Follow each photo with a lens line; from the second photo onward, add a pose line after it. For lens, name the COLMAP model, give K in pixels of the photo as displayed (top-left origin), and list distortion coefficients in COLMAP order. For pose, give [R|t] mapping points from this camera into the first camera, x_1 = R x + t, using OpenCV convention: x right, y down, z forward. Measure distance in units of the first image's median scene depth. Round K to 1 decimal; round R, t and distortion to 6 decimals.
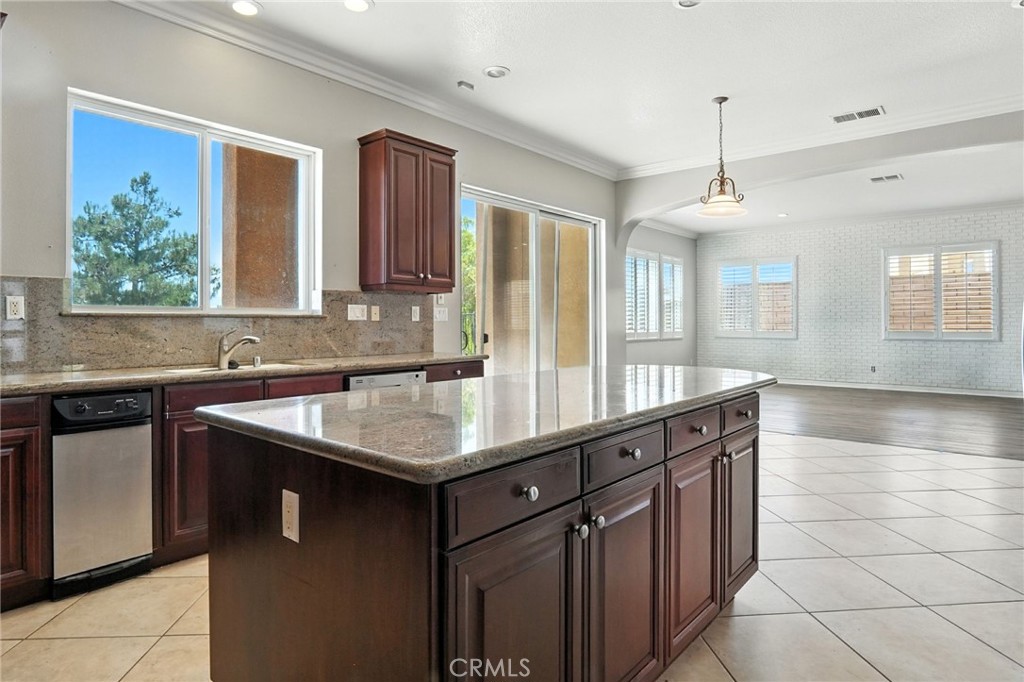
lens RADIAL K [[583.5, 0, 501.8], [0, 583.5, 320.2], [0, 0, 1]] dist [-0.017224, -0.000128]
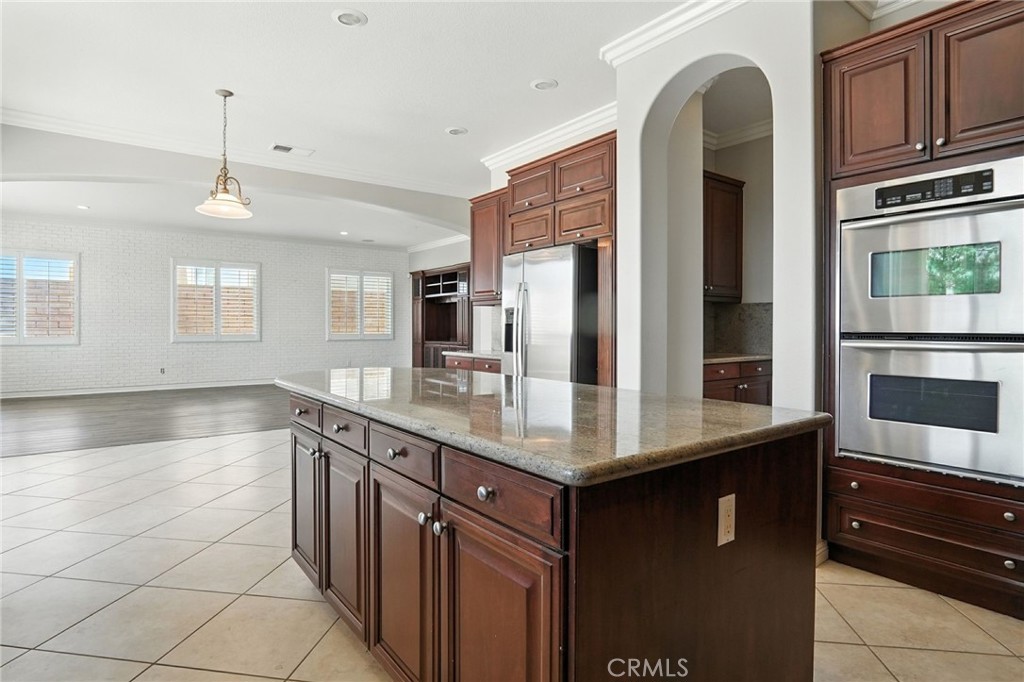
lens RADIAL K [[548.0, 0, 510.7], [0, 548.0, 335.0], [0, 0, 1]] dist [-0.016460, 0.003262]
pose [[0.216262, -0.013652, 0.976240, -0.196361], [-0.004755, 0.999876, 0.015035, 0.001116], [-0.976324, -0.007894, 0.216170, 0.169548]]
